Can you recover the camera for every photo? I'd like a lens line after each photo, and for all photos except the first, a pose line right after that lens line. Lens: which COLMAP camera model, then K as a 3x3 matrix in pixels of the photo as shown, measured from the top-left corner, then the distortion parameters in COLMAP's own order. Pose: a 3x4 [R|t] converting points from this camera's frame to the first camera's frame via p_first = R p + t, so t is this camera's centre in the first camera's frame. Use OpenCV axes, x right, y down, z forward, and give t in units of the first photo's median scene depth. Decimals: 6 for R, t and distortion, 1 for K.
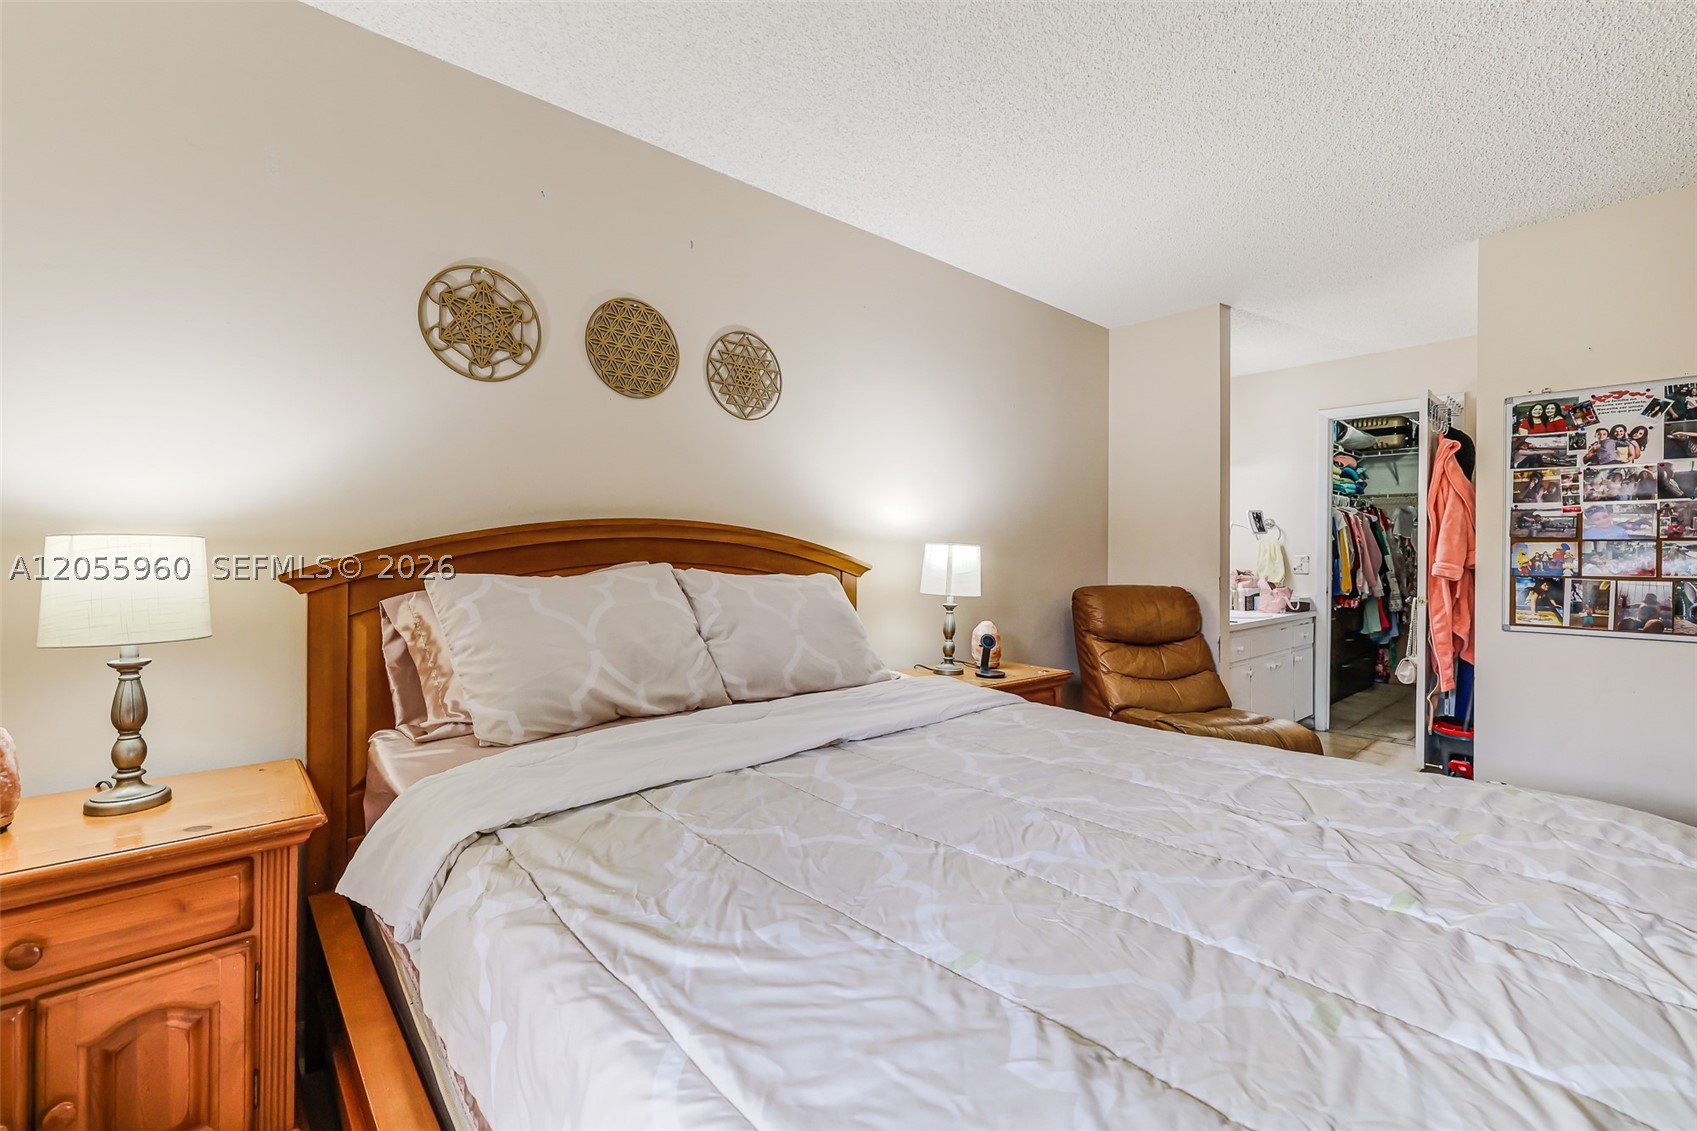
lens RADIAL K [[721.9, 0, 847.1], [0, 721.9, 549.4], [0, 0, 1]] dist [0.000146, -0.000602]
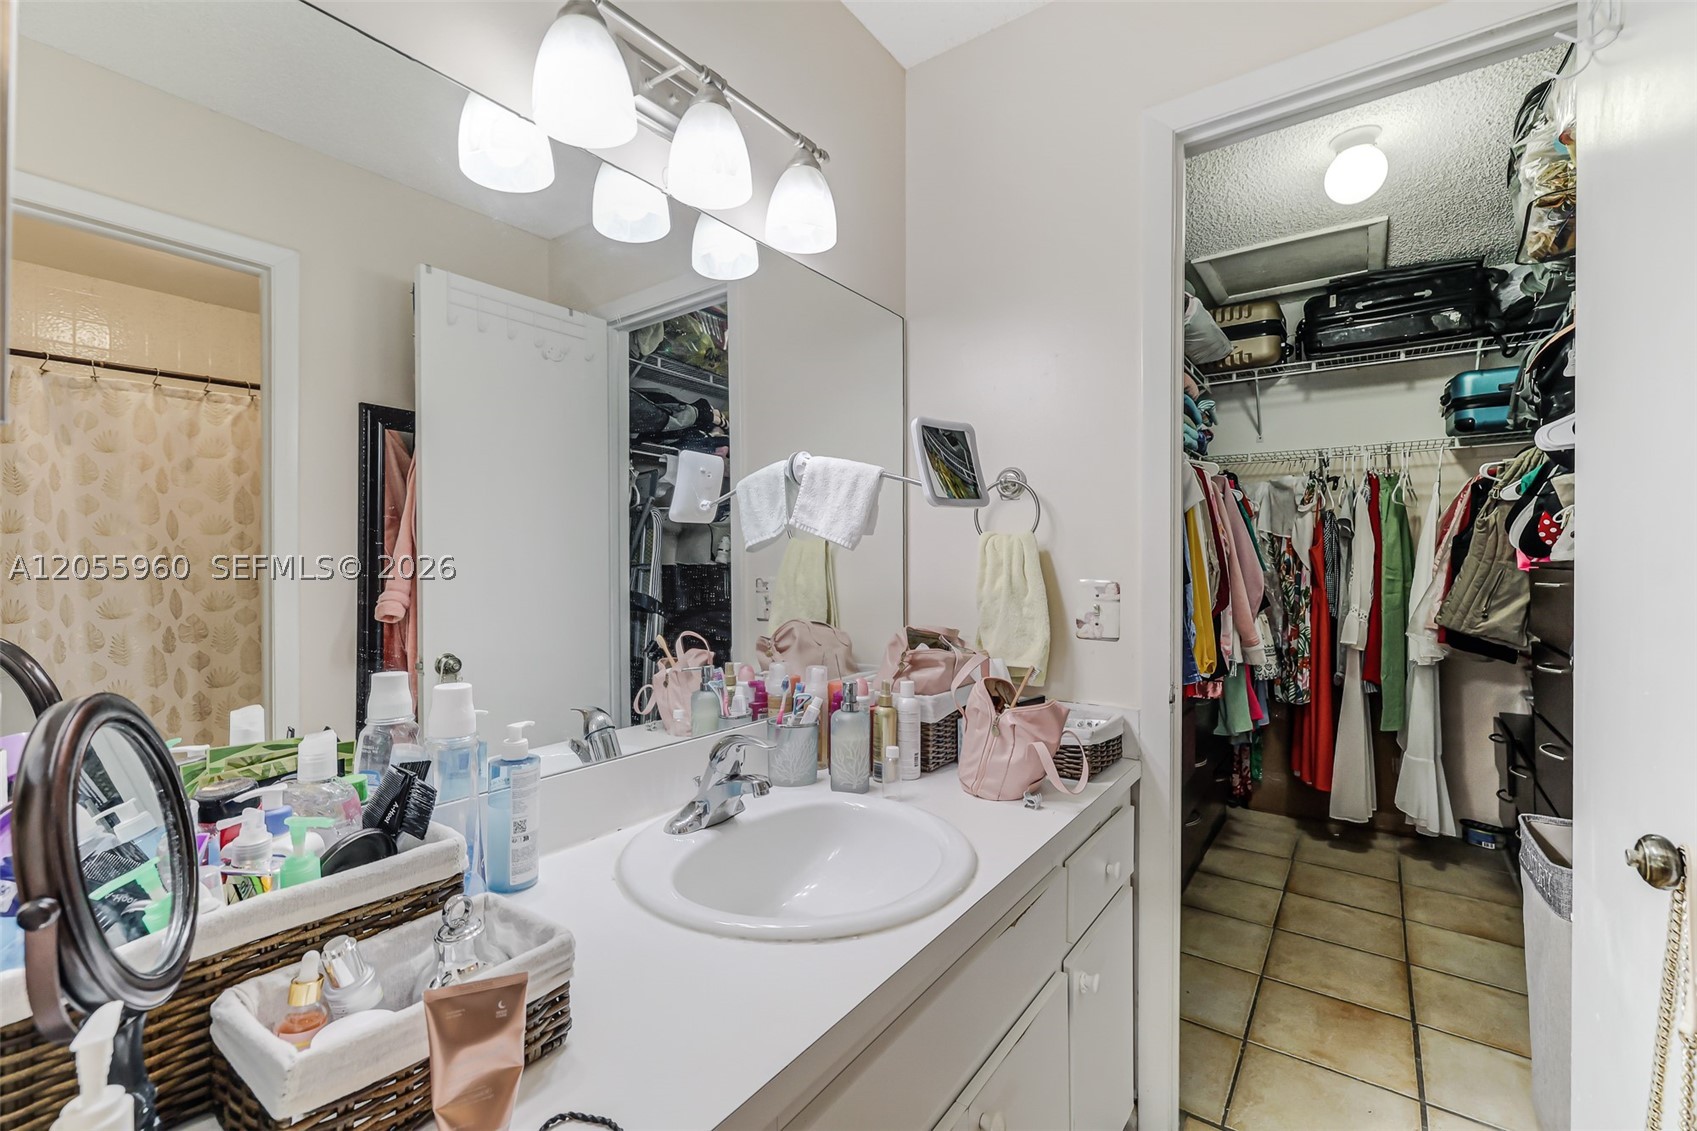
lens RADIAL K [[721.9, 0, 852.5], [0, 721.9, 561.5], [0, 0, 1]] dist [0.000146, -0.000602]
pose [[0.975596, -0.006840, 0.219465, 0.428294], [0.006726, 0.999977, 0.001269, -0.001076], [-0.219469, 0.000238, 0.975619, 0.671946]]
